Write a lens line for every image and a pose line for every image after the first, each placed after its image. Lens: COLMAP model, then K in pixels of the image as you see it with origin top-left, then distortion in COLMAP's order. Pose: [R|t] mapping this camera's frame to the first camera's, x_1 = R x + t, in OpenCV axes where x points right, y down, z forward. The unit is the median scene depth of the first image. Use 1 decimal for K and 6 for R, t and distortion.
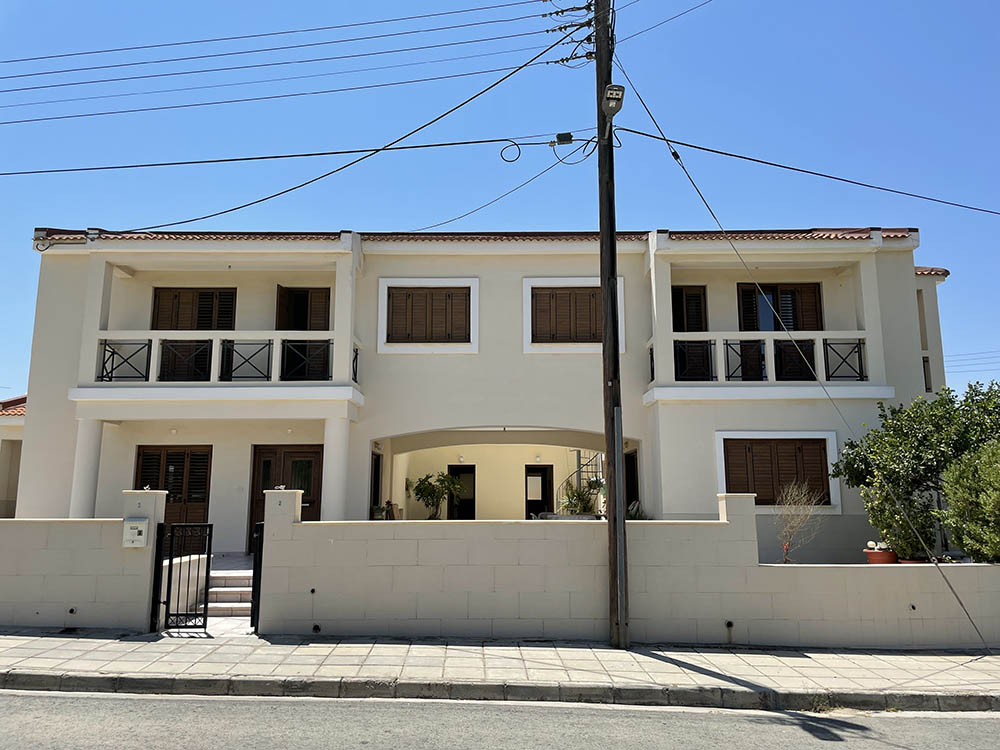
lens RADIAL K [[775.9, 0, 500.0], [0, 775.9, 366.4], [0, 0, 1]] dist [0.029097, -0.004316]
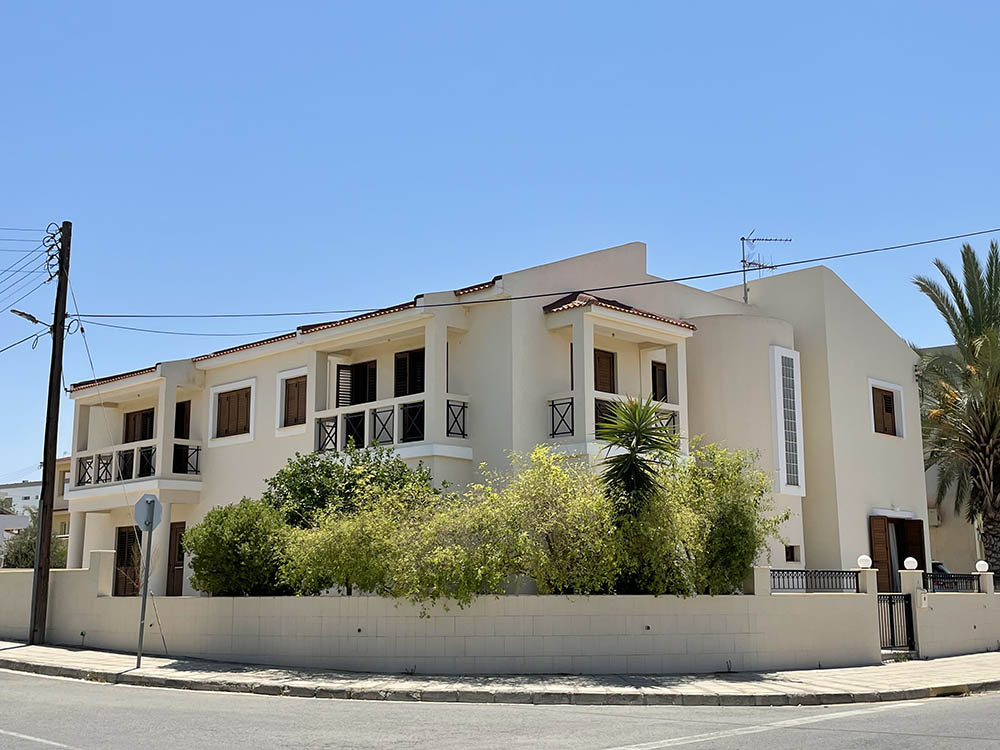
lens RADIAL K [[1194.2, 0, 493.2], [0, 1194.2, 377.5], [0, 0, 1]] dist [0.029673, 0.000000]
pose [[0.705013, -0.123789, -0.698307, 1.580344], [0.139950, 0.989570, -0.034127, 0.002129], [0.695248, -0.073668, 0.714984, -0.094300]]
